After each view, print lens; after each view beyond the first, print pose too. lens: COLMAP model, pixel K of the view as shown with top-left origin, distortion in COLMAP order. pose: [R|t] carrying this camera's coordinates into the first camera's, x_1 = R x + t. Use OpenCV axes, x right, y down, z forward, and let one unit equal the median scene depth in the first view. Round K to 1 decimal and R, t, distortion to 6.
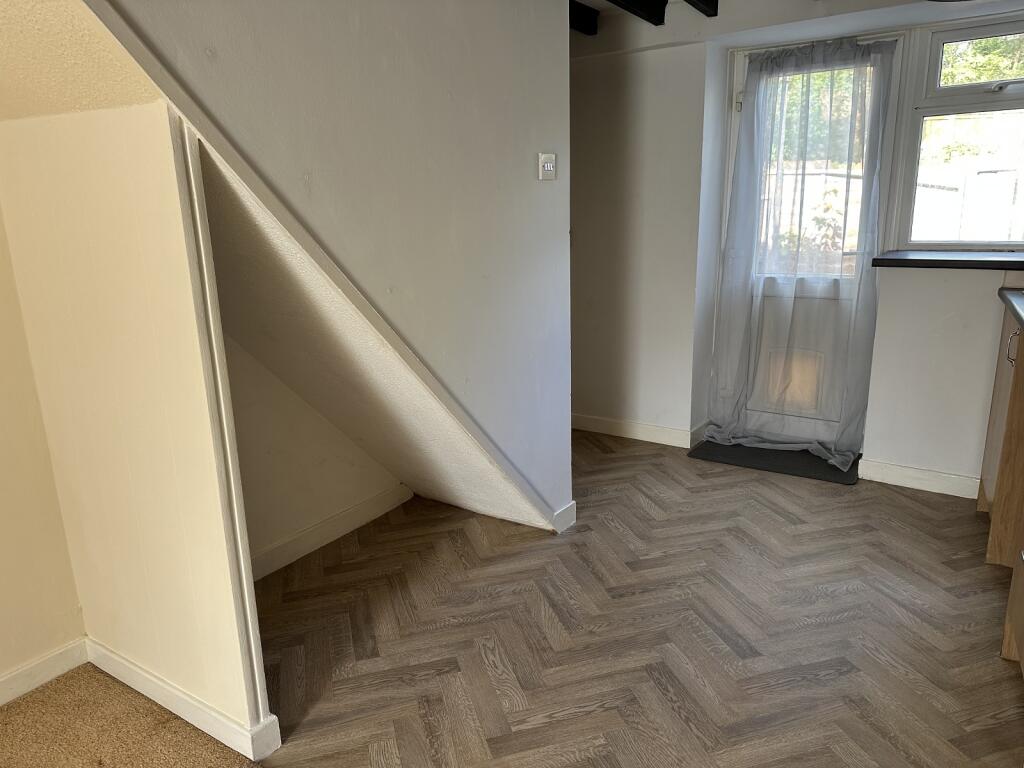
lens RADIAL K [[721.0, 0, 512.0], [0, 721.0, 384.0], [0, 0, 1]] dist [0.000943, -0.001166]
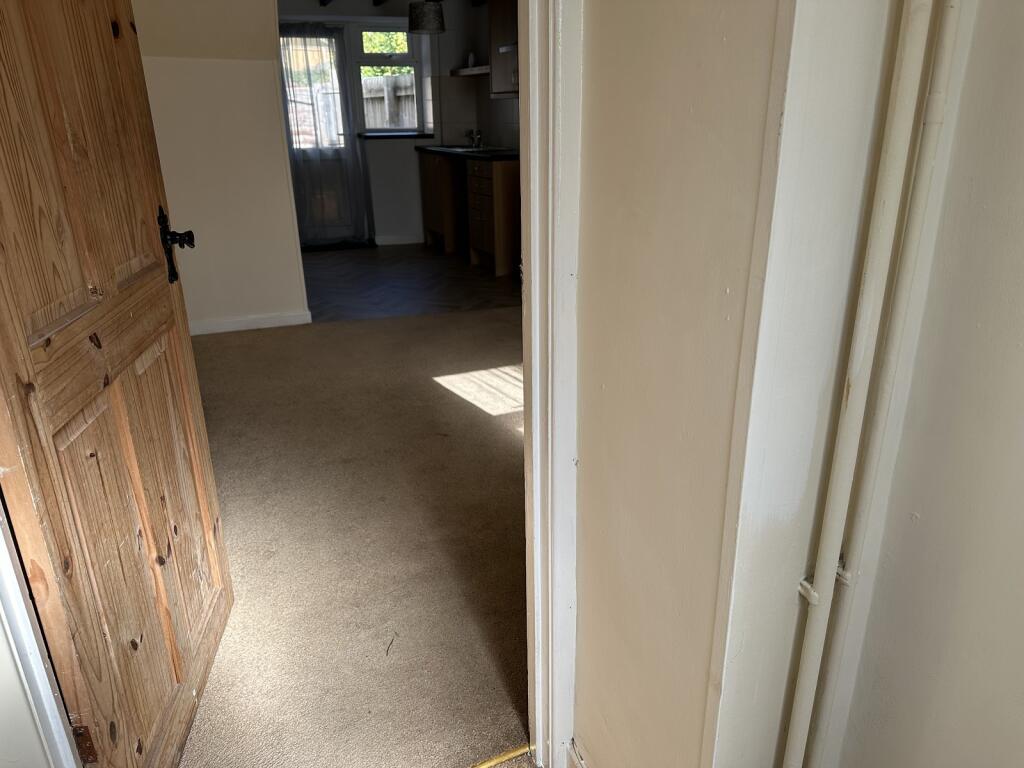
lens RADIAL K [[713.4, 0, 502.7], [0, 713.4, 389.0], [0, 0, 1]] dist [0.172994, -0.300212]
pose [[0.590481, -0.278469, 0.757487, -1.092722], [0.197047, 0.959926, 0.199286, 0.195981], [-0.782627, 0.031586, 0.621689, -0.639461]]
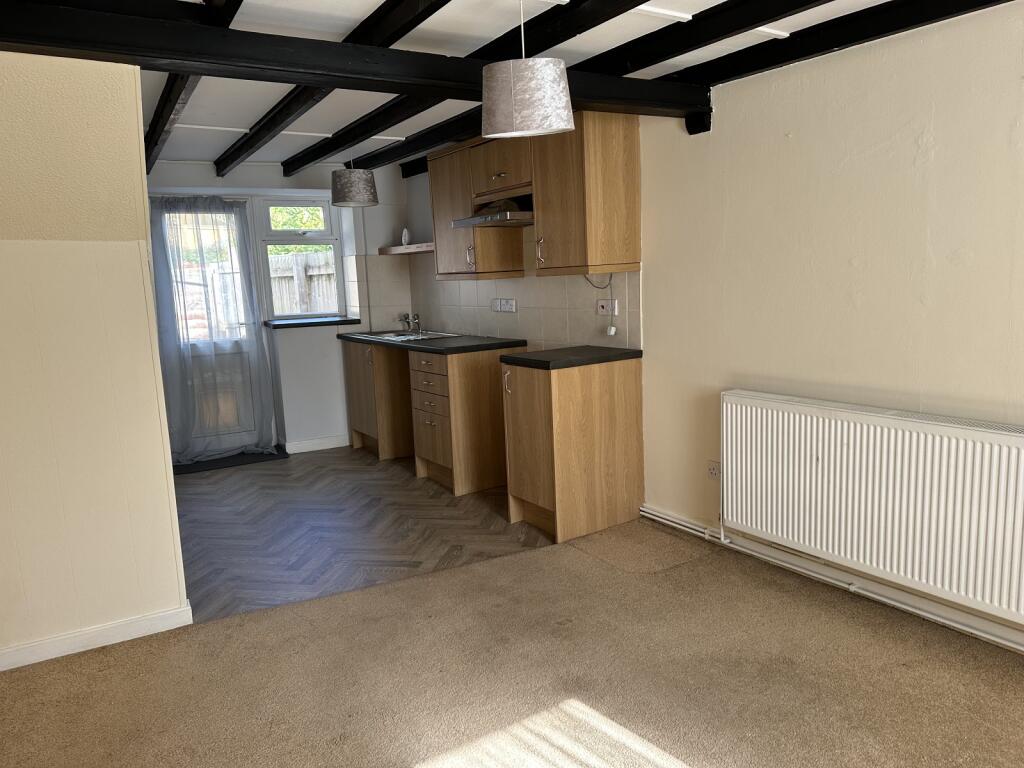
lens RADIAL K [[713.4, 0, 502.7], [0, 713.4, 389.0], [0, 0, 1]] dist [0.172994, -0.300212]
pose [[0.471507, -0.133410, 0.871712, -0.765892], [0.238279, 0.970997, 0.019720, 0.072617], [-0.849061, 0.198413, 0.489621, -0.288591]]
